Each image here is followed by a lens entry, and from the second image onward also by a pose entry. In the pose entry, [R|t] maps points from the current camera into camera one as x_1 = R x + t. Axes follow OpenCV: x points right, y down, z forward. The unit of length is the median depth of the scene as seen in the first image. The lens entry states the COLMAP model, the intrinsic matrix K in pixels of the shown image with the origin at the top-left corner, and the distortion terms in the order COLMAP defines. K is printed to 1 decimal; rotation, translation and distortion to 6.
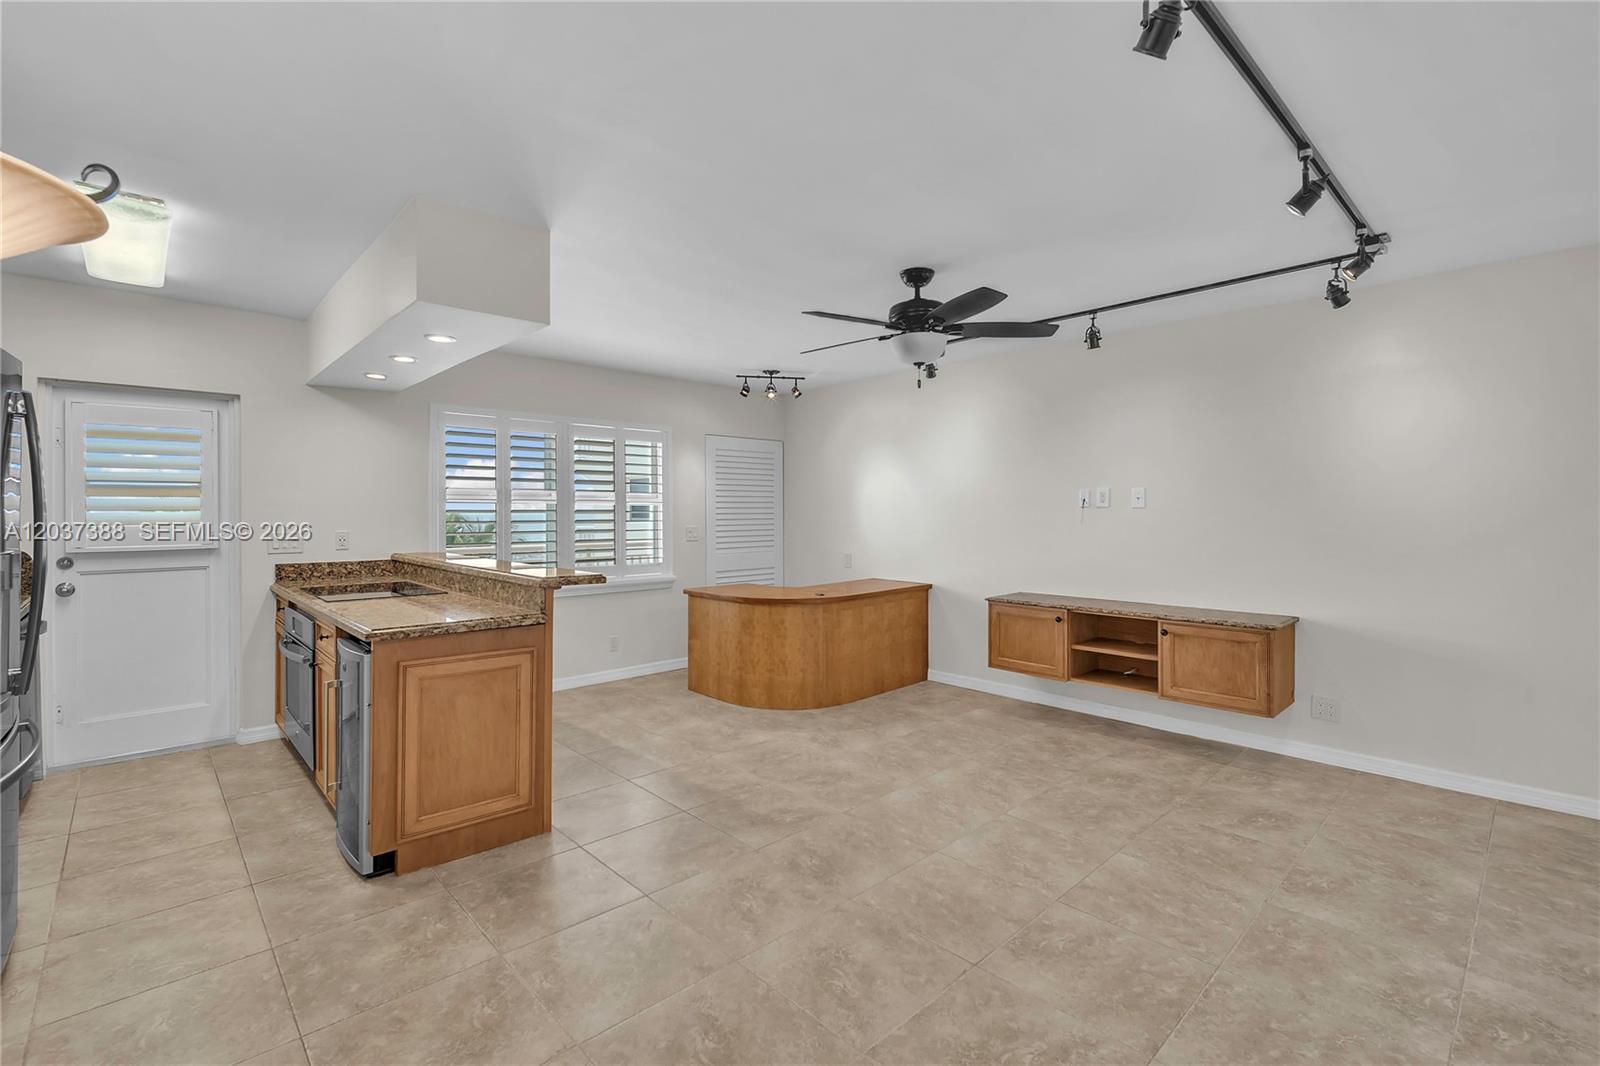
lens RADIAL K [[709.1, 0, 797.7], [0, 709.1, 520.5], [0, 0, 1]] dist [-0.014390, 0.005469]
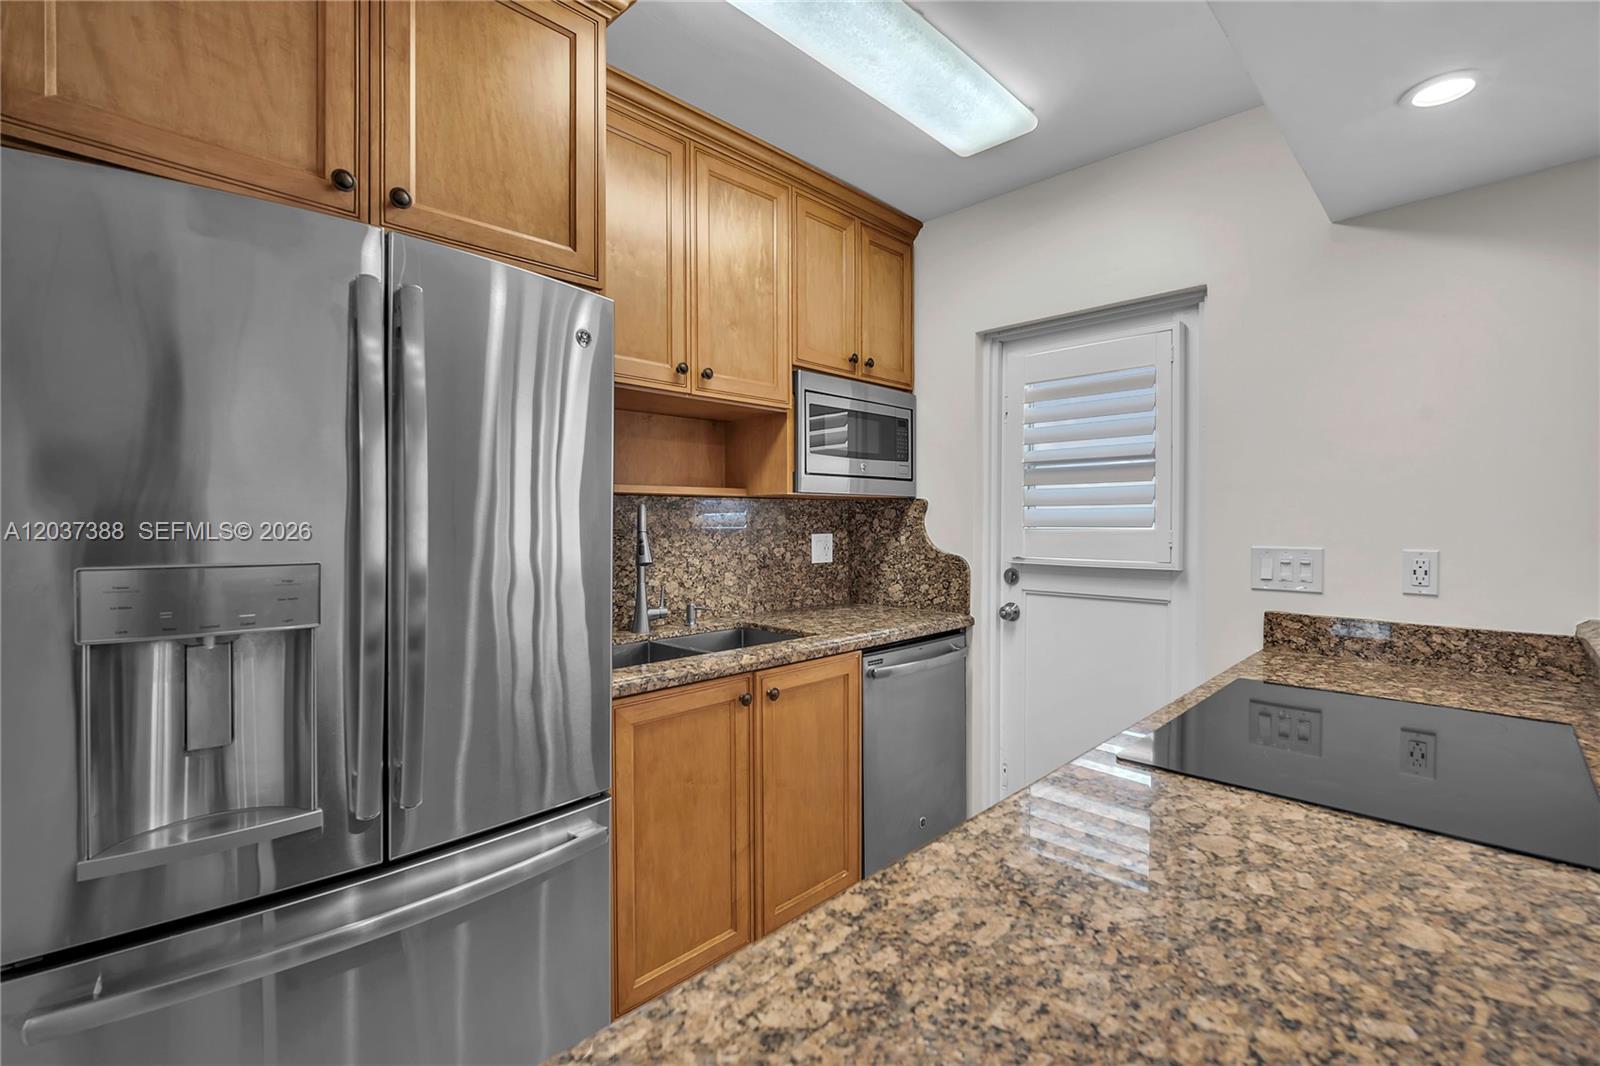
lens RADIAL K [[718.8, 0, 800.0], [0, 718.8, 533.0], [0, 0, 1]] dist [-0.003089, -0.000041]
pose [[0.041466, 0.022690, -0.998882, -0.315478], [-0.015128, 0.999642, 0.022080, 0.001388], [0.999025, 0.014196, 0.041794, 0.804451]]
